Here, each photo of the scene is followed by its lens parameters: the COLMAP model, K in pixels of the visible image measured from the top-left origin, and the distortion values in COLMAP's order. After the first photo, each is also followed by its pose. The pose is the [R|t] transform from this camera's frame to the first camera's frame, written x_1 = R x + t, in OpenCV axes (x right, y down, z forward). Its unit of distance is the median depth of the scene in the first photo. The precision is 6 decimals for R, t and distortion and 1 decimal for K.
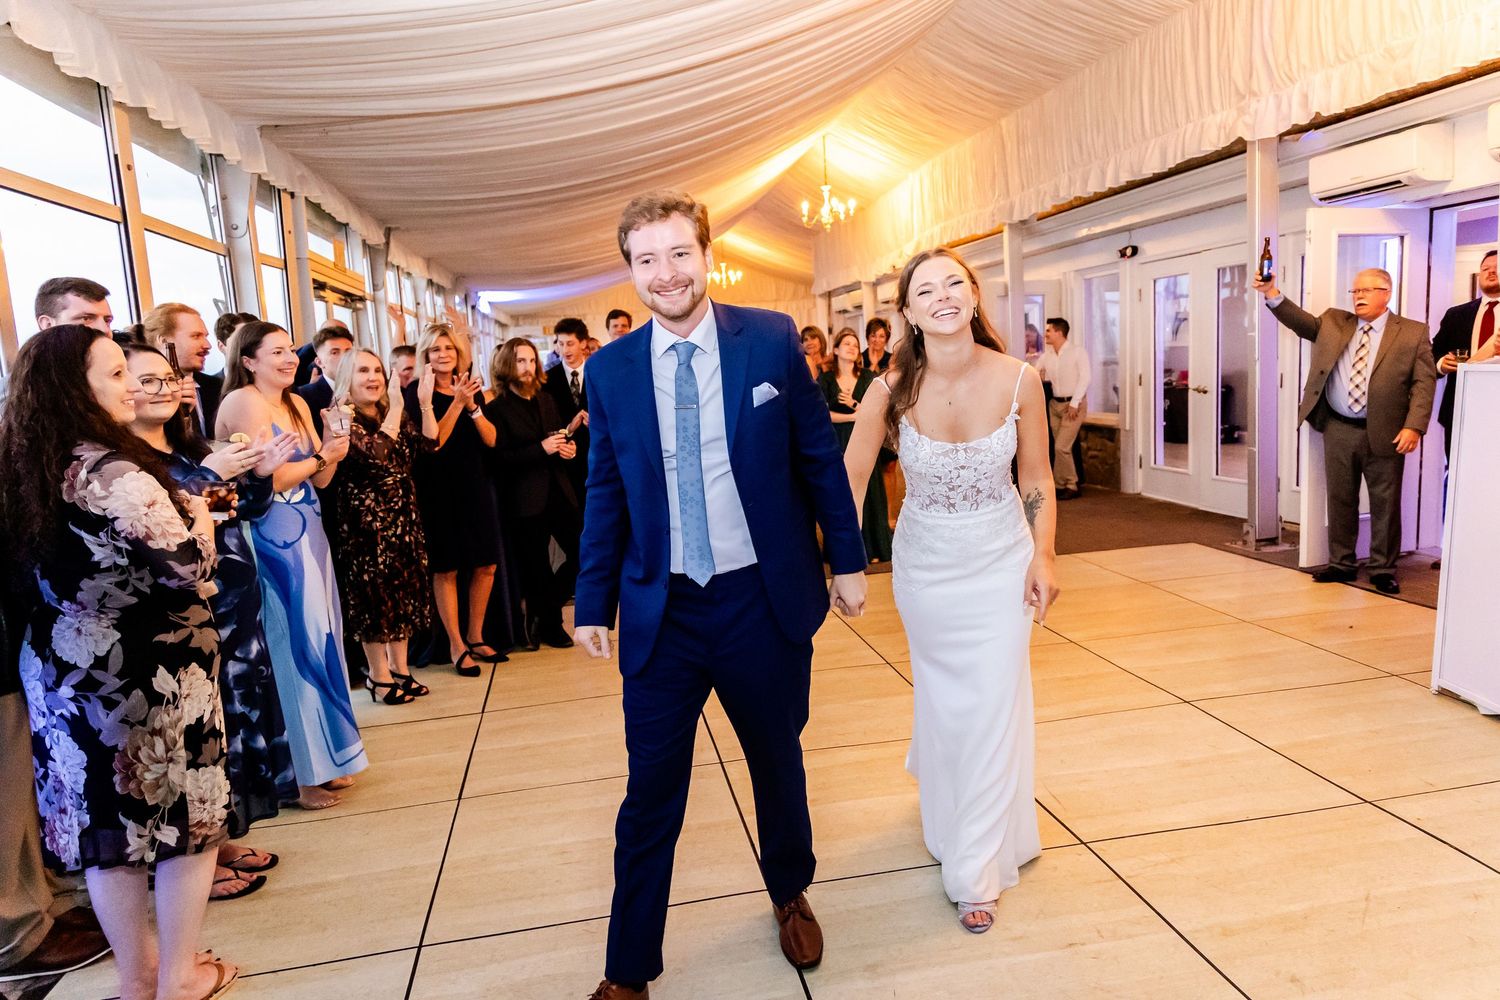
lens RADIAL K [[1022.6, 0, 750.0], [0, 1022.6, 500.0], [0, 0, 1]] dist [0.006324, 0.002279]
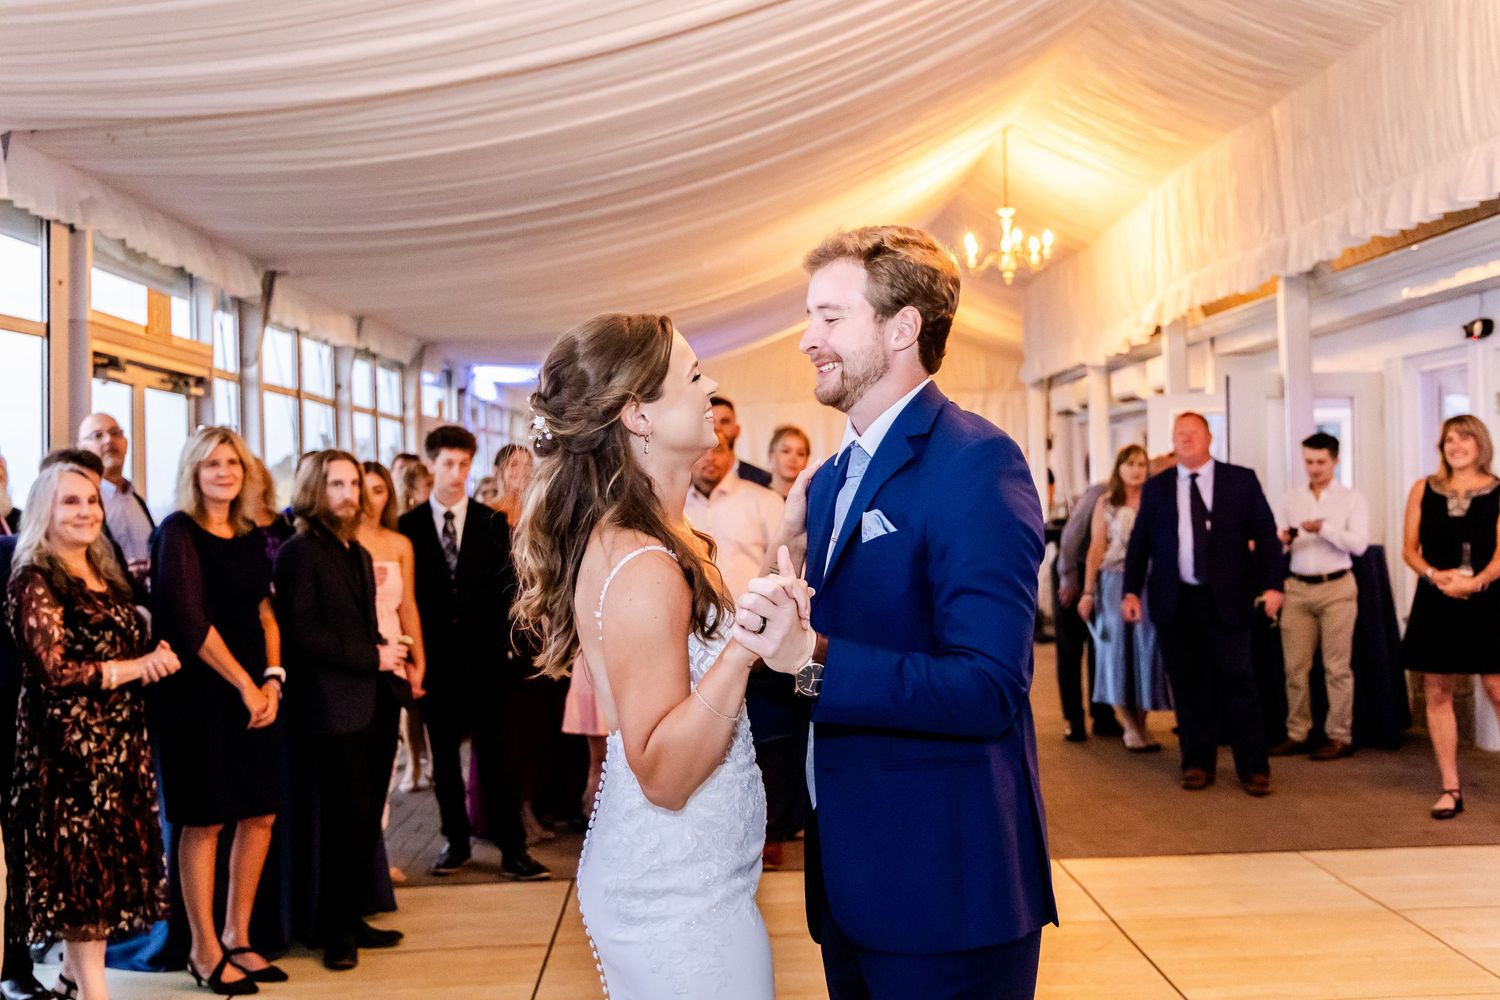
lens RADIAL K [[1744.9, 0, 750.0], [0, 1744.9, 500.0], [0, 0, 1]] dist [0.016490, -0.012508]
pose [[0.988750, 0.032266, -0.146057, 0.102826], [-0.050174, 0.991427, -0.120641, -0.005904], [0.140912, 0.126612, 0.981893, -0.016235]]
